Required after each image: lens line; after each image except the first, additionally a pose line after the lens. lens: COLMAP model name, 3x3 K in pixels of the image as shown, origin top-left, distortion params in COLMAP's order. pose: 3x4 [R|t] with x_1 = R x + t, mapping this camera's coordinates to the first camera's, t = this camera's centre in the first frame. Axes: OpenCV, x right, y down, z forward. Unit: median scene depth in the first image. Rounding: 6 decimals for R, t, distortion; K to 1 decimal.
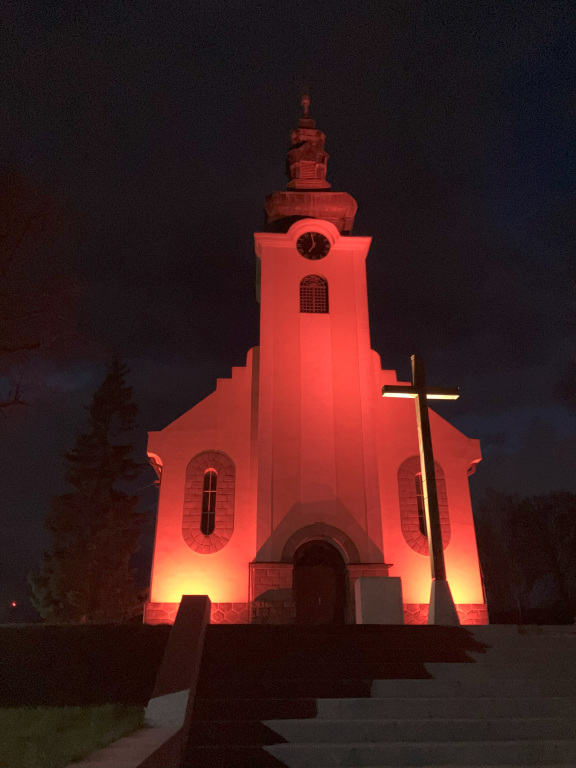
lens RADIAL K [[625.3, 0, 288.0], [0, 625.3, 384.0], [0, 0, 1]] dist [0.007013, -0.005331]
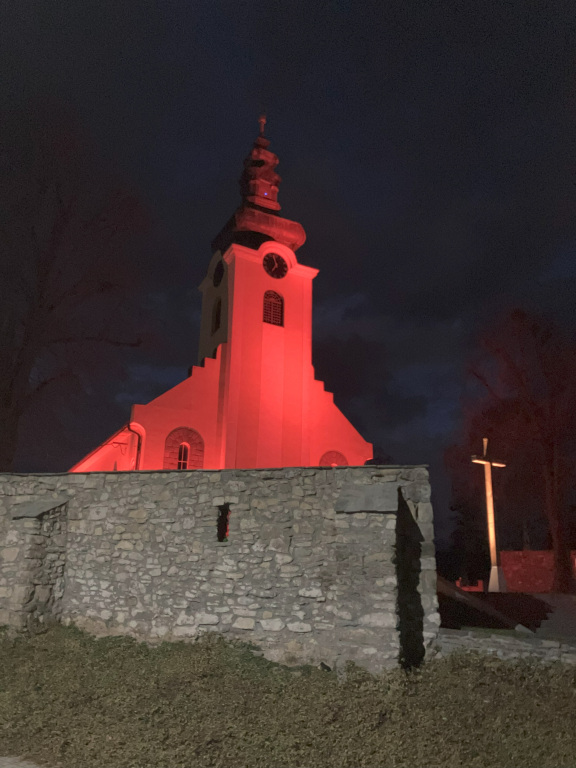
lens RADIAL K [[625.3, 0, 288.0], [0, 625.3, 384.0], [0, 0, 1]] dist [0.007013, -0.005331]
pose [[0.905233, 0.160343, 0.393501, -0.429449], [-0.195622, 0.979355, 0.050956, -0.074162], [-0.377207, -0.123105, 0.917911, -0.161057]]
